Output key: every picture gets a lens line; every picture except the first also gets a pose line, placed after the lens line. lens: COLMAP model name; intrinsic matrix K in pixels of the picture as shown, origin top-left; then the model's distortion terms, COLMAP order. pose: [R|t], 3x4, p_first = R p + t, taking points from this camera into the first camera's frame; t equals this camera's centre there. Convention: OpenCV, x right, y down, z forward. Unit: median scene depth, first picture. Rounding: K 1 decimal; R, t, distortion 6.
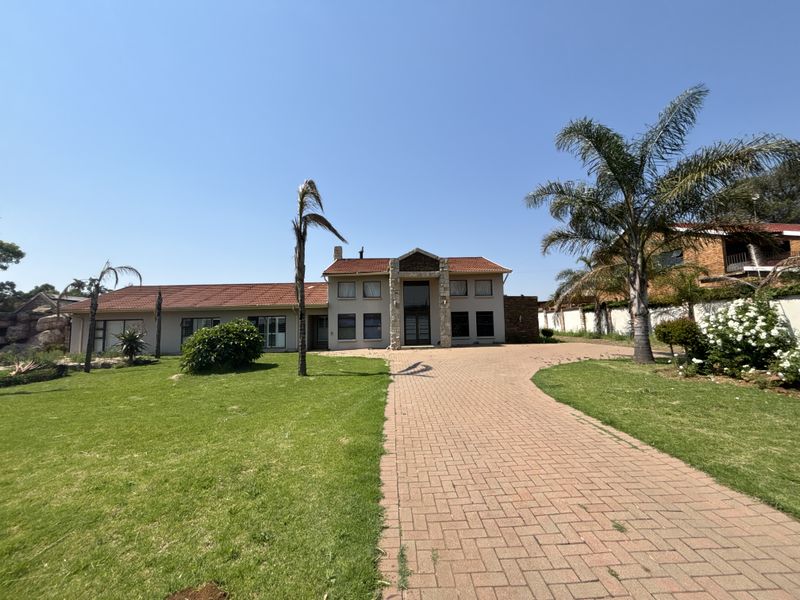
lens RADIAL K [[325.5, 0, 397.2], [0, 325.5, 296.8], [0, 0, 1]] dist [0.005144, 0.000160]
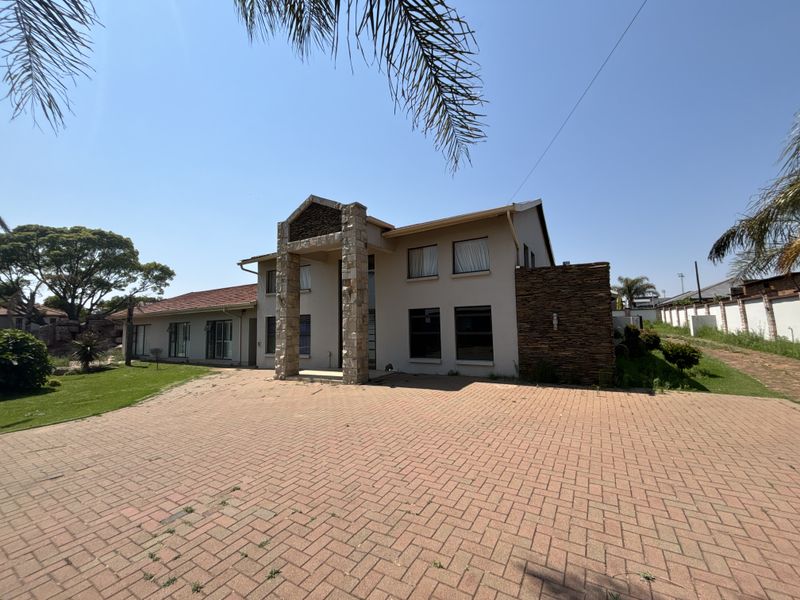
lens RADIAL K [[325.5, 0, 397.2], [0, 325.5, 296.8], [0, 0, 1]] dist [0.005144, 0.000160]
pose [[0.829442, -0.047181, -0.556597, 0.440212], [0.053352, 0.998563, -0.005140, 0.028939], [0.556039, -0.025433, 0.830767, 0.569997]]
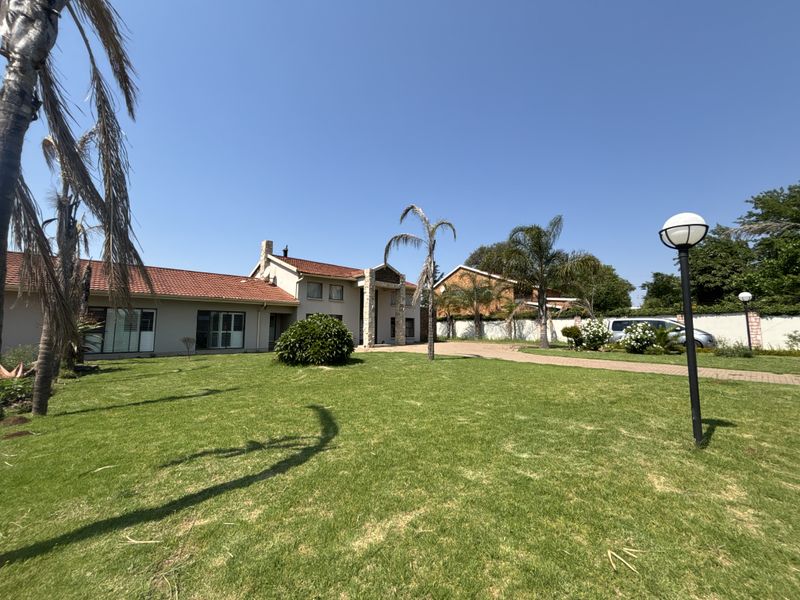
lens RADIAL K [[325.5, 0, 397.2], [0, 325.5, 296.8], [0, 0, 1]] dist [0.005144, 0.000160]
pose [[0.735273, 0.092808, 0.671387, -0.653562], [-0.075895, 0.995625, -0.054512, 0.034932], [-0.673508, -0.010873, 0.739100, 0.074888]]
